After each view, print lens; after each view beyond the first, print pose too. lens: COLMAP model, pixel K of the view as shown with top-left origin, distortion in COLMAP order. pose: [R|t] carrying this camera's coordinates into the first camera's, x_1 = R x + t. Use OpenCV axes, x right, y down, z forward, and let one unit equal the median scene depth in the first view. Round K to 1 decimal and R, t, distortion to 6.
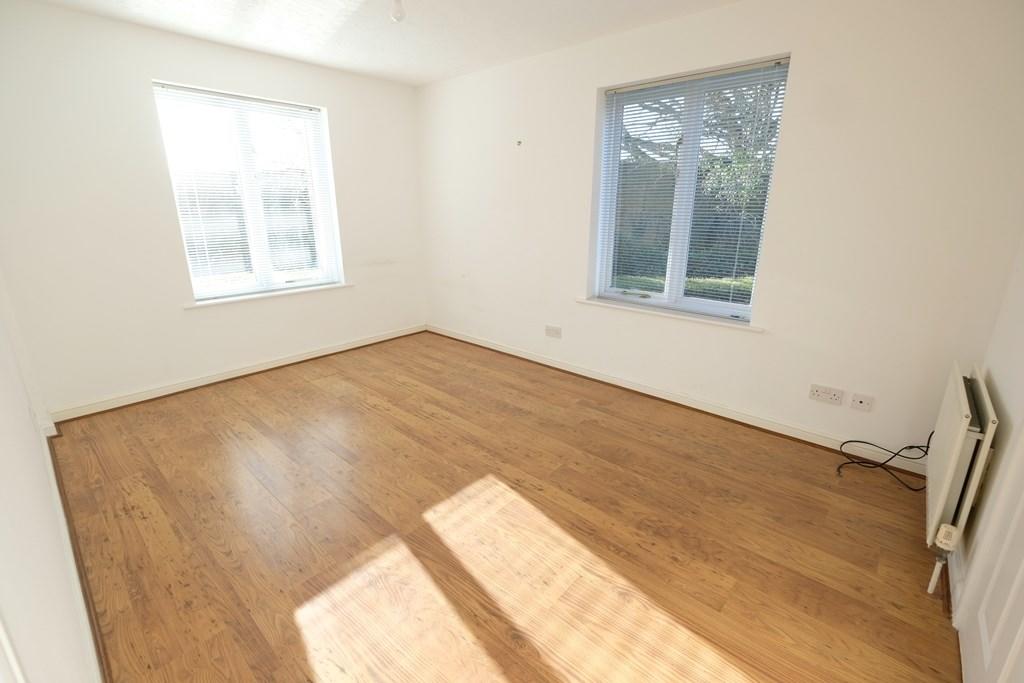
lens RADIAL K [[443.1, 0, 513.6], [0, 443.1, 330.0], [0, 0, 1]] dist [-0.002655, -0.000330]
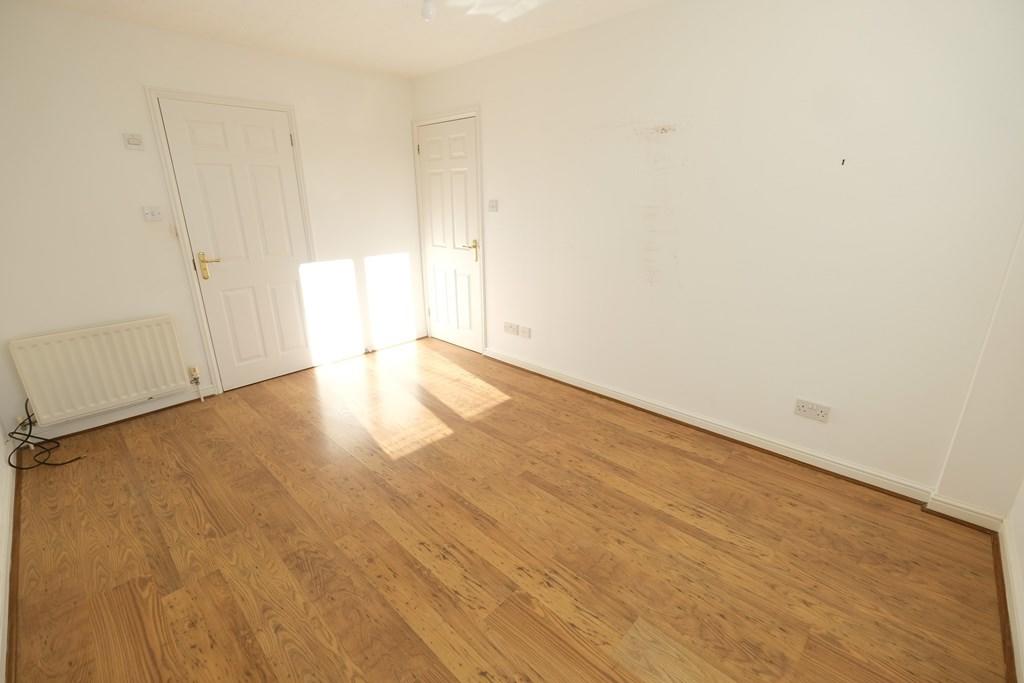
lens RADIAL K [[443.1, 0, 513.6], [0, 443.1, 330.0], [0, 0, 1]] dist [-0.002655, -0.000330]
pose [[-0.999350, -0.003327, 0.035909, -0.357478], [0.016688, 0.840038, 0.542272, -0.489193], [-0.031969, 0.542518, -0.839436, 1.604655]]
